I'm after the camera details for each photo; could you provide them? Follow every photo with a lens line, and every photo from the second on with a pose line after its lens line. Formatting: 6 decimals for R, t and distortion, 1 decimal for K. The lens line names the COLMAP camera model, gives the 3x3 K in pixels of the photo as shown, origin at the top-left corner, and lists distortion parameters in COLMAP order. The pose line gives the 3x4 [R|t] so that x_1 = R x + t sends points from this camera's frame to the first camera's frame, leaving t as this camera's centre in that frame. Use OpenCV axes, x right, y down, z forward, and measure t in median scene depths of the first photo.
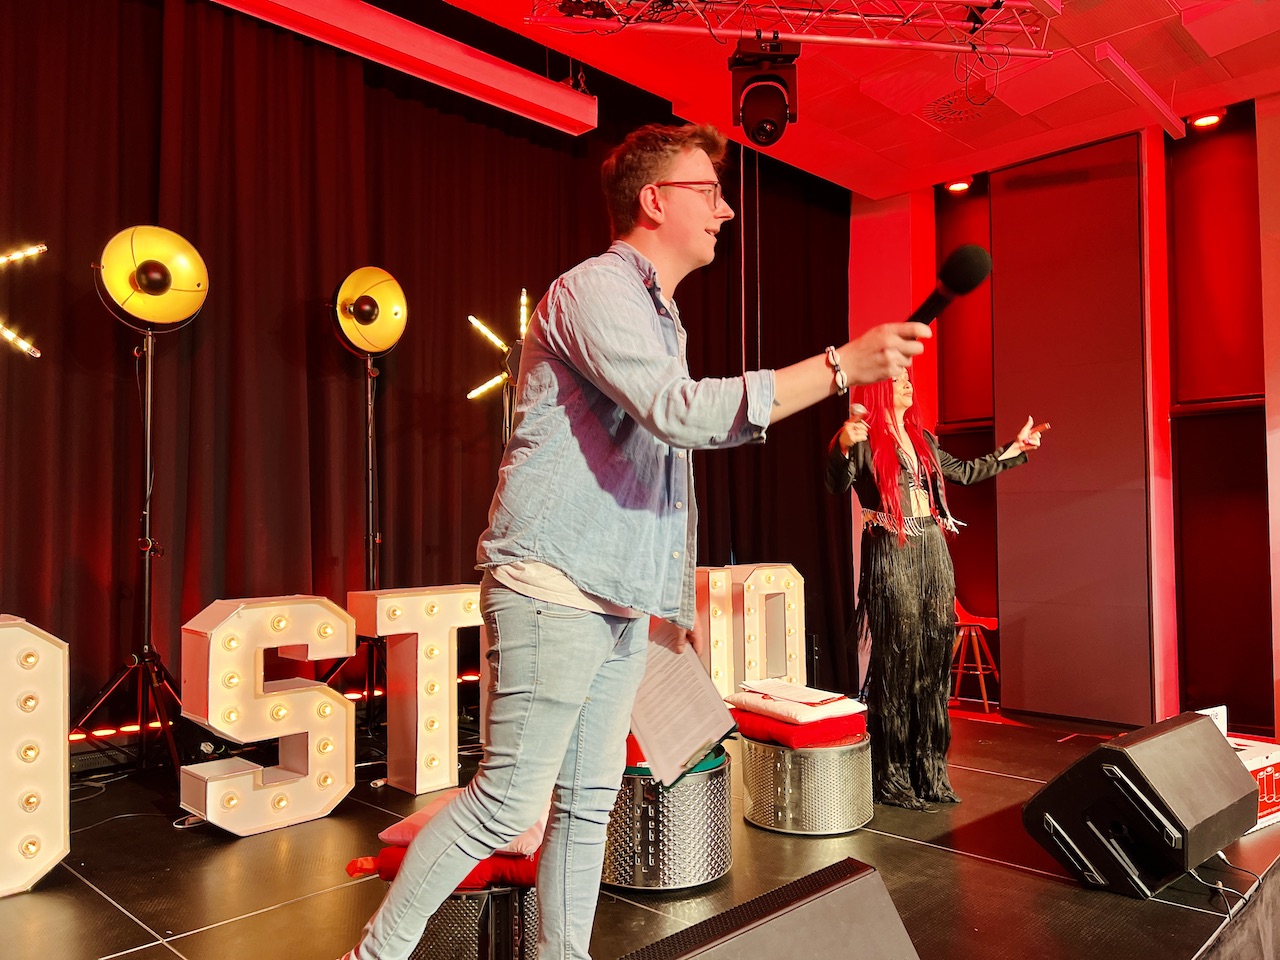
lens RADIAL K [[978.0, 0, 653.9], [0, 978.0, 489.6], [0, 0, 1]] dist [0.022568, -0.025728]
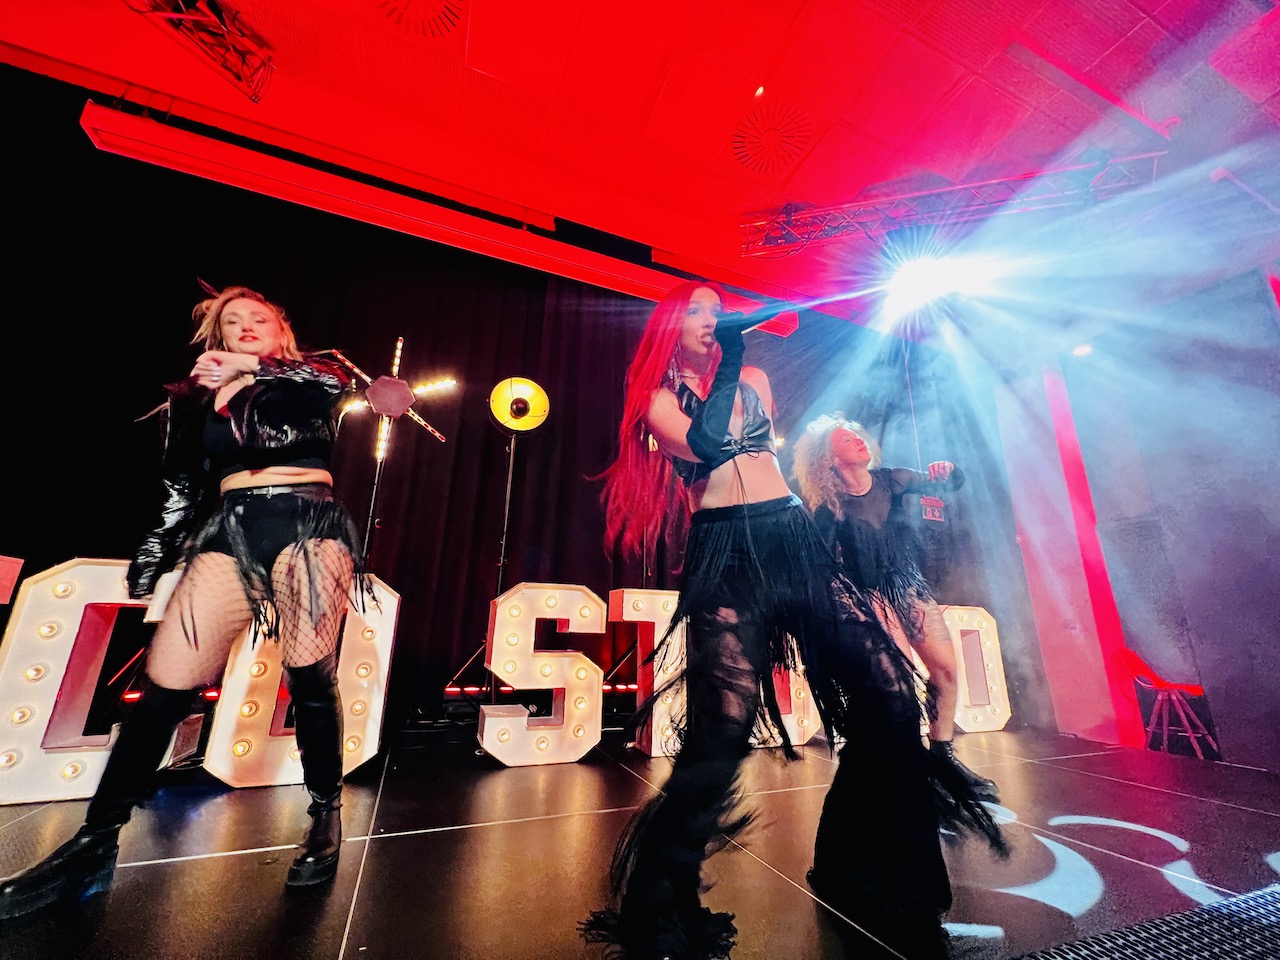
lens RADIAL K [[524.8, 0, 641.2], [0, 524.8, 477.6], [0, 0, 1]] dist [-0.000694, -0.000053]
pose [[0.916312, -0.081032, -0.392182, 0.033018], [-0.019100, 0.969356, -0.244915, 0.133186], [0.400010, 0.231909, 0.886685, 0.330363]]
